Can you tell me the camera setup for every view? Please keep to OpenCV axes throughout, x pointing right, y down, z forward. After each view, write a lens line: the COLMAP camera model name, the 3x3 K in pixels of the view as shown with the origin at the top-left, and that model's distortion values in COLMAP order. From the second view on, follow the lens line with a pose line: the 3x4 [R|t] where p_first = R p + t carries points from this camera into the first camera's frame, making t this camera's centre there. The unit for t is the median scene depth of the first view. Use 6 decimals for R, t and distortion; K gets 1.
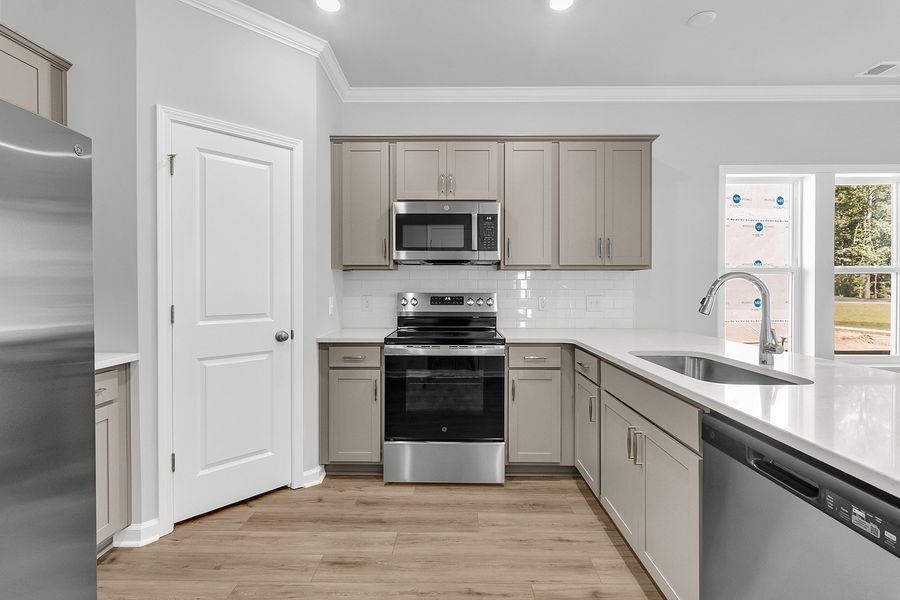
lens RADIAL K [[417.8, 0, 452.8], [0, 417.8, 291.2], [0, 0, 1]] dist [0.001451, 0.000235]
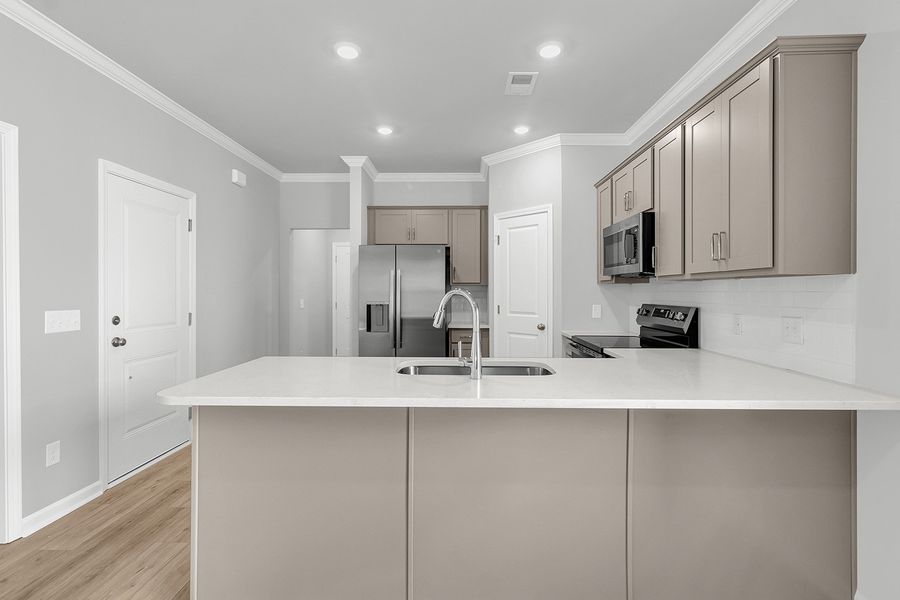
lens RADIAL K [[424.2, 0, 462.5], [0, 424.2, 290.0], [0, 0, 1]] dist [0.000151, 0.000000]
pose [[0.000620, -0.003044, -0.999995, 1.182951], [-0.006460, 0.999974, -0.003048, -0.028919], [0.999979, 0.006462, 0.000600, 0.636784]]
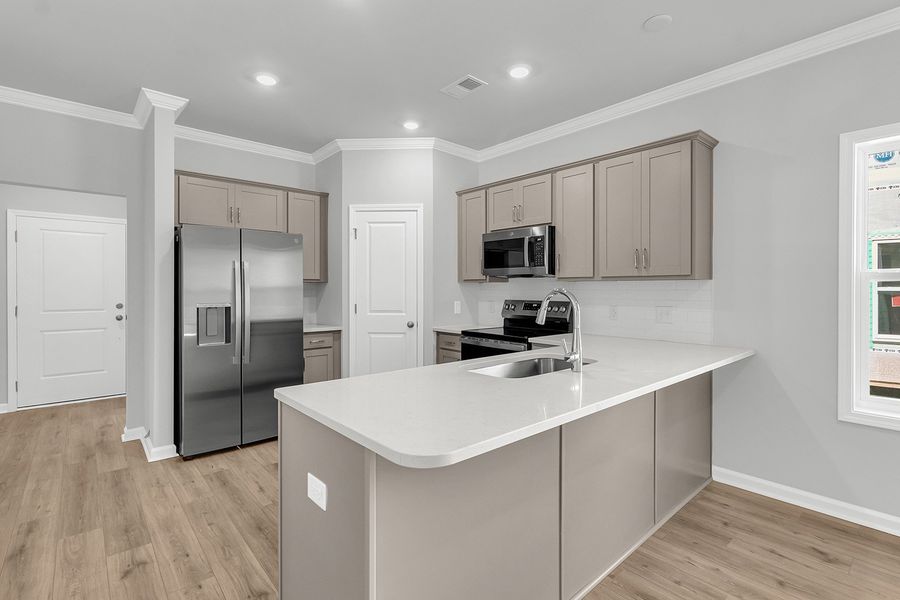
lens RADIAL K [[424.2, 0, 462.5], [0, 424.2, 290.0], [0, 0, 1]] dist [0.000151, 0.000000]
pose [[0.675923, 0.004645, -0.736958, 0.908044], [-0.006594, 0.999978, 0.000255, -0.029271], [0.736943, 0.004687, 0.675939, 0.008891]]
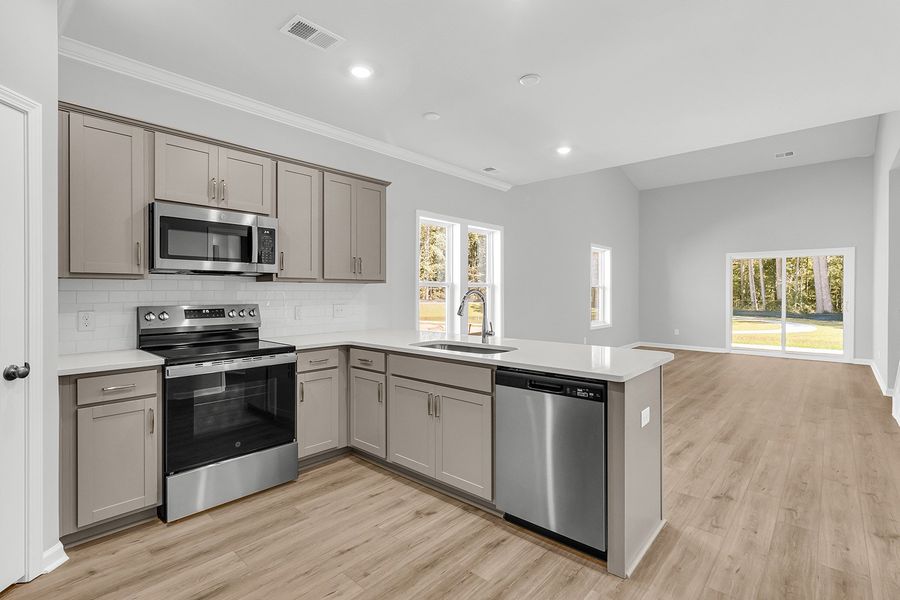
lens RADIAL K [[420.4, 0, 452.7], [0, 420.4, 296.7], [0, 0, 1]] dist [0.001721, 0.000176]
pose [[0.662941, -0.009237, 0.748615, -0.420013], [0.007751, 0.999955, 0.005474, -0.018409], [-0.748631, 0.002174, 0.662983, -0.035484]]
